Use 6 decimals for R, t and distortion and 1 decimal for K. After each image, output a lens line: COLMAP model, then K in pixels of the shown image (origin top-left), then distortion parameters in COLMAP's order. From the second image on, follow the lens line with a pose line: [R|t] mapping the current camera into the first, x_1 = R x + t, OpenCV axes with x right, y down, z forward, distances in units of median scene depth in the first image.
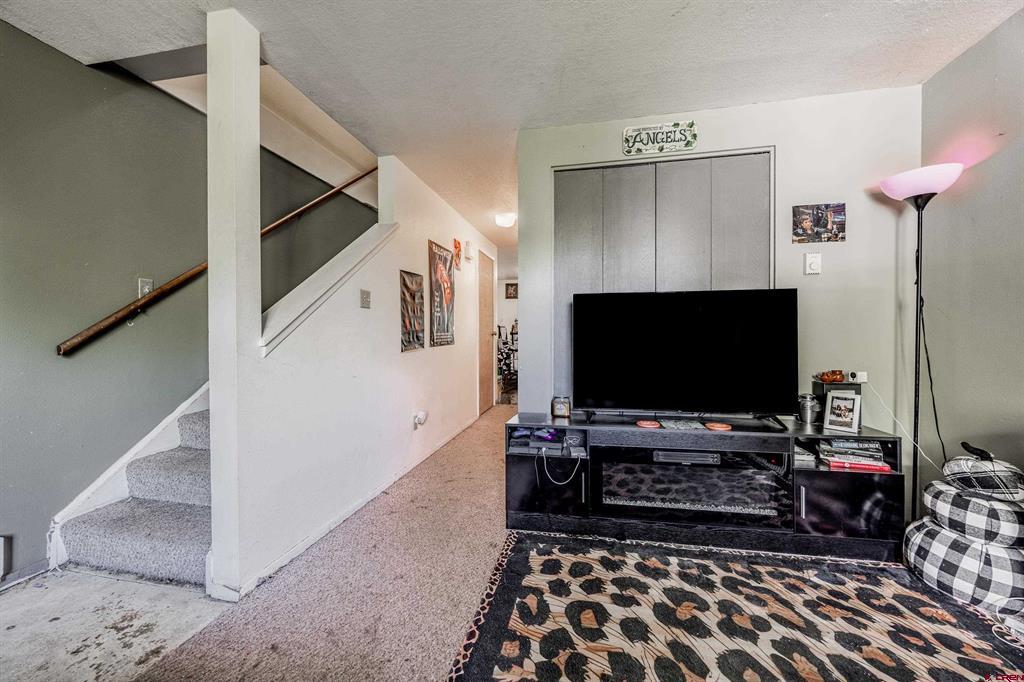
lens RADIAL K [[397.7, 0, 508.8], [0, 397.7, 336.5], [0, 0, 1]] dist [-0.001418, -0.000481]
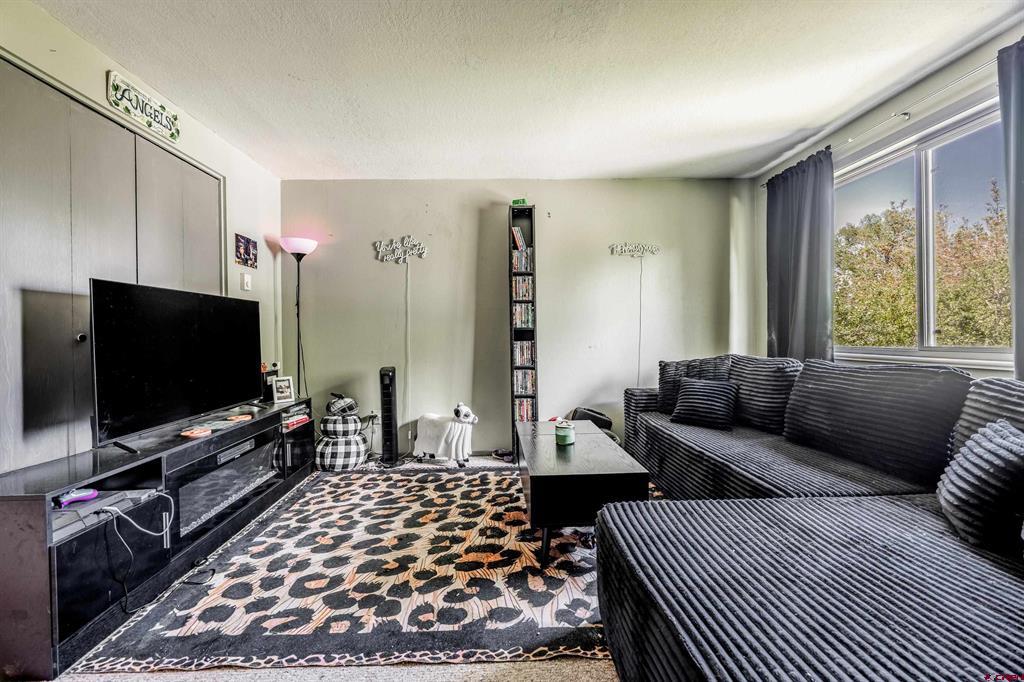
lens RADIAL K [[396.1, 0, 514.1], [0, 396.1, 335.7], [0, 0, 1]] dist [-0.001131, -0.000093]
pose [[-0.257249, 0.004195, 0.966336, -0.902396], [0.019700, 0.999806, 0.000904, 0.008436], [-0.966144, 0.019270, -0.257282, 0.631618]]
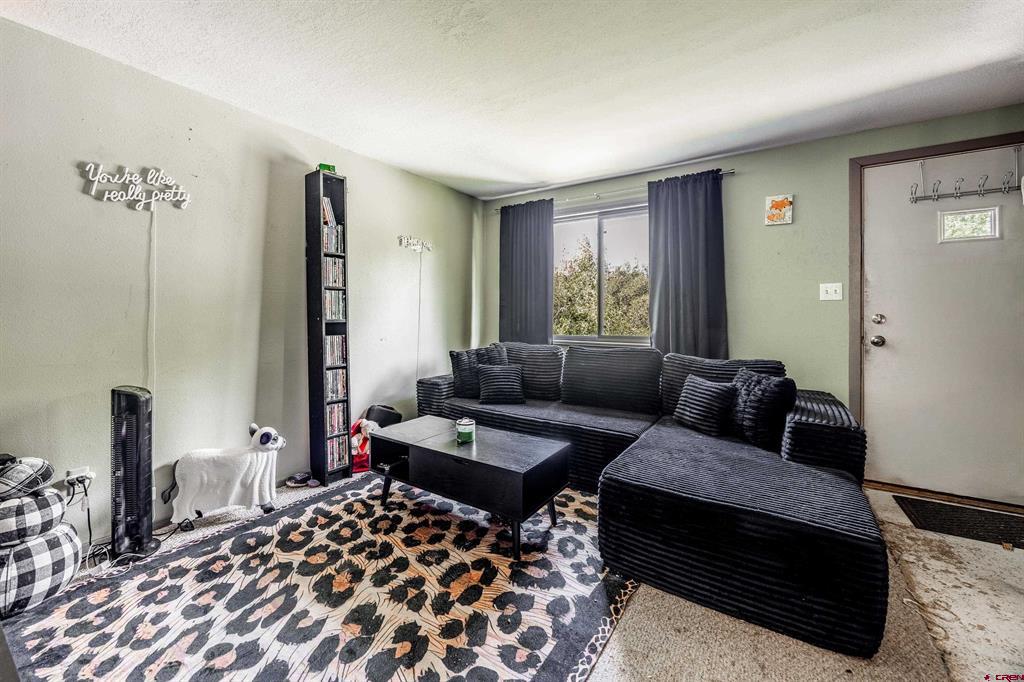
lens RADIAL K [[406.6, 0, 483.2], [0, 406.6, 312.7], [0, 0, 1]] dist [-0.002751, -0.000173]
pose [[-0.916455, -0.002477, 0.400131, -0.265381], [-0.001876, 0.999996, 0.001892, -0.061059], [-0.400134, 0.000983, -0.916456, 1.372316]]
